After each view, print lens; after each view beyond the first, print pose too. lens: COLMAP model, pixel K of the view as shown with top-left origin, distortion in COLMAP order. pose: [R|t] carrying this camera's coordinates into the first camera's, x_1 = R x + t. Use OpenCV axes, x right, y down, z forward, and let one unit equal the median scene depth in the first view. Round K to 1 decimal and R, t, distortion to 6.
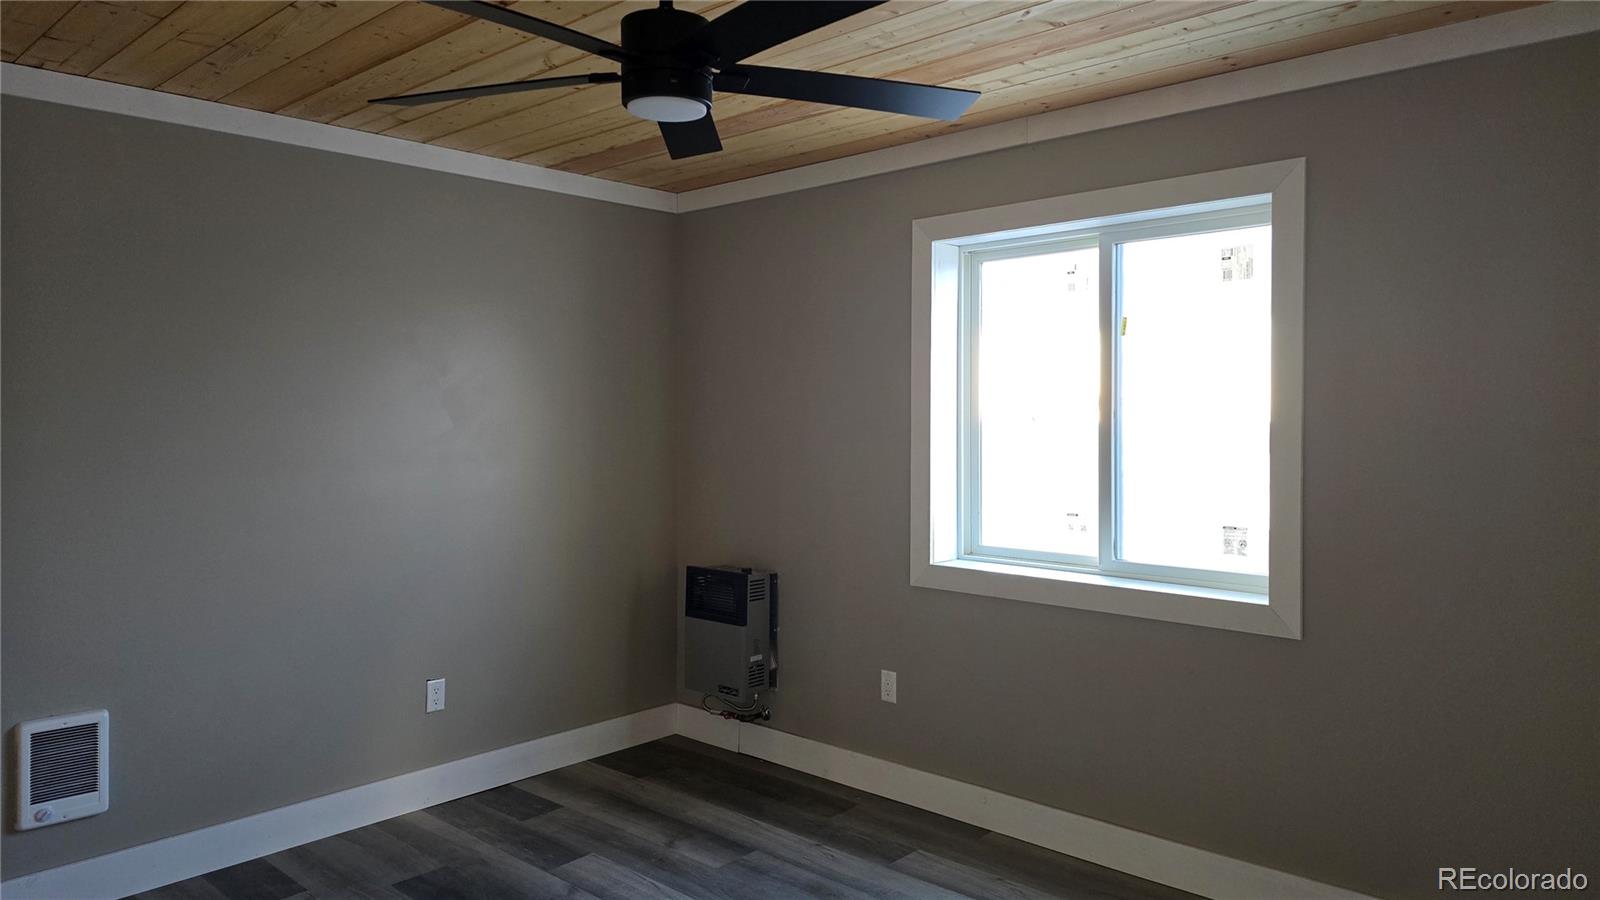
lens RADIAL K [[1078.1, 0, 799.8], [0, 1078.1, 442.8], [0, 0, 1]] dist [0.083279, -0.078819]
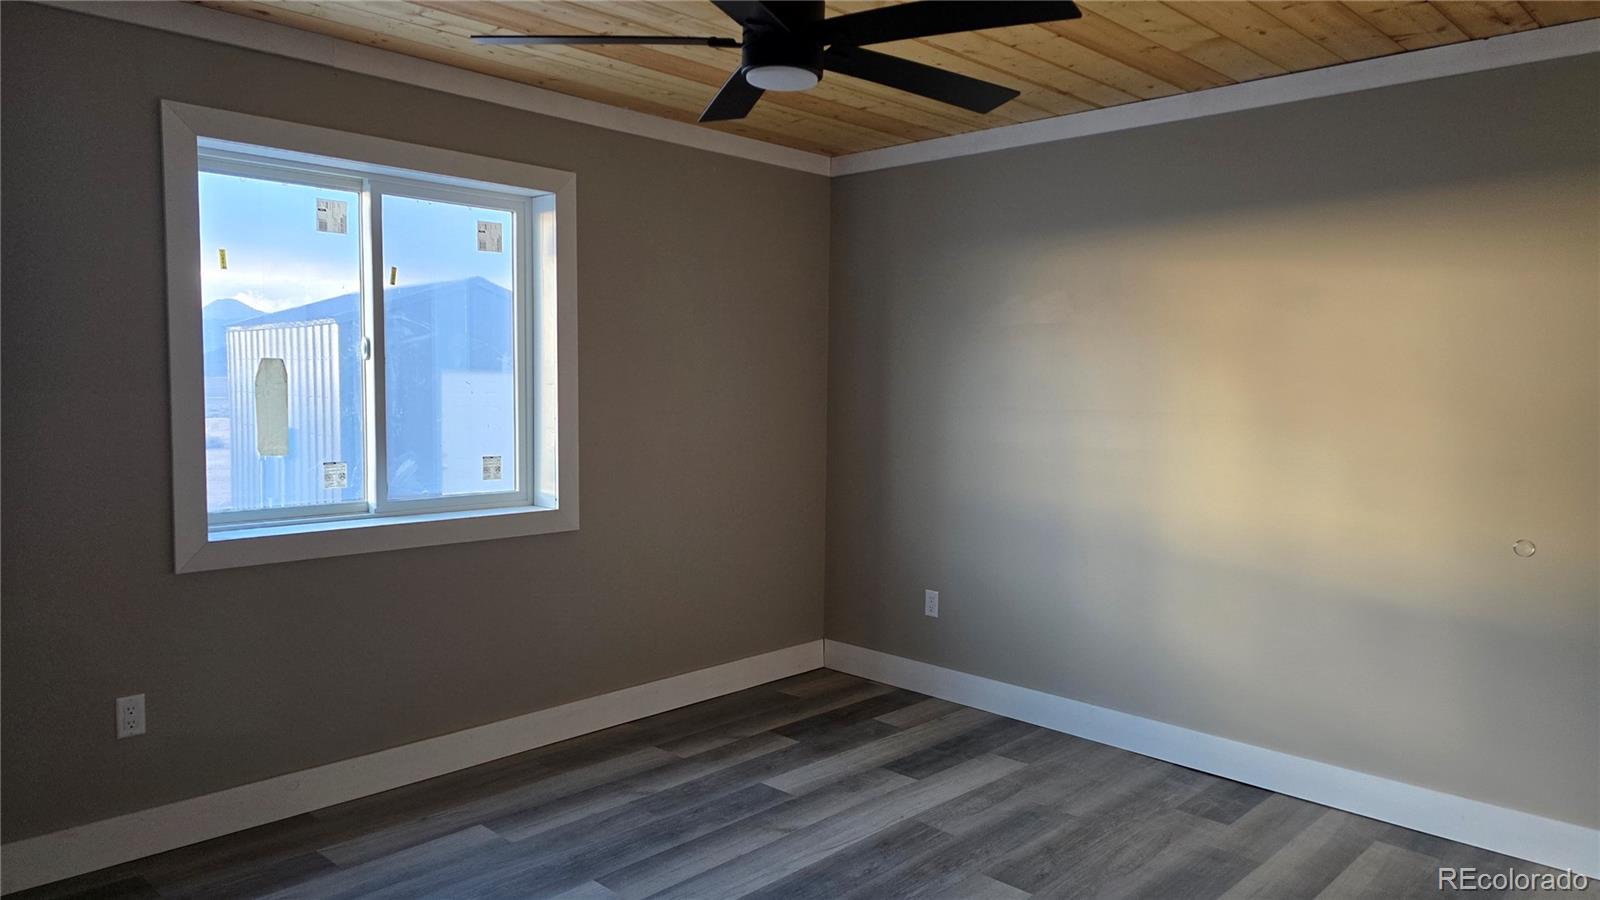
lens RADIAL K [[1078.1, 0, 799.8], [0, 1078.1, 442.8], [0, 0, 1]] dist [0.083279, -0.078819]
pose [[0.028183, -0.062257, 0.997662, -0.789162], [0.005811, 0.998052, 0.062117, -0.010465], [-0.999586, 0.004047, 0.028490, 0.617363]]
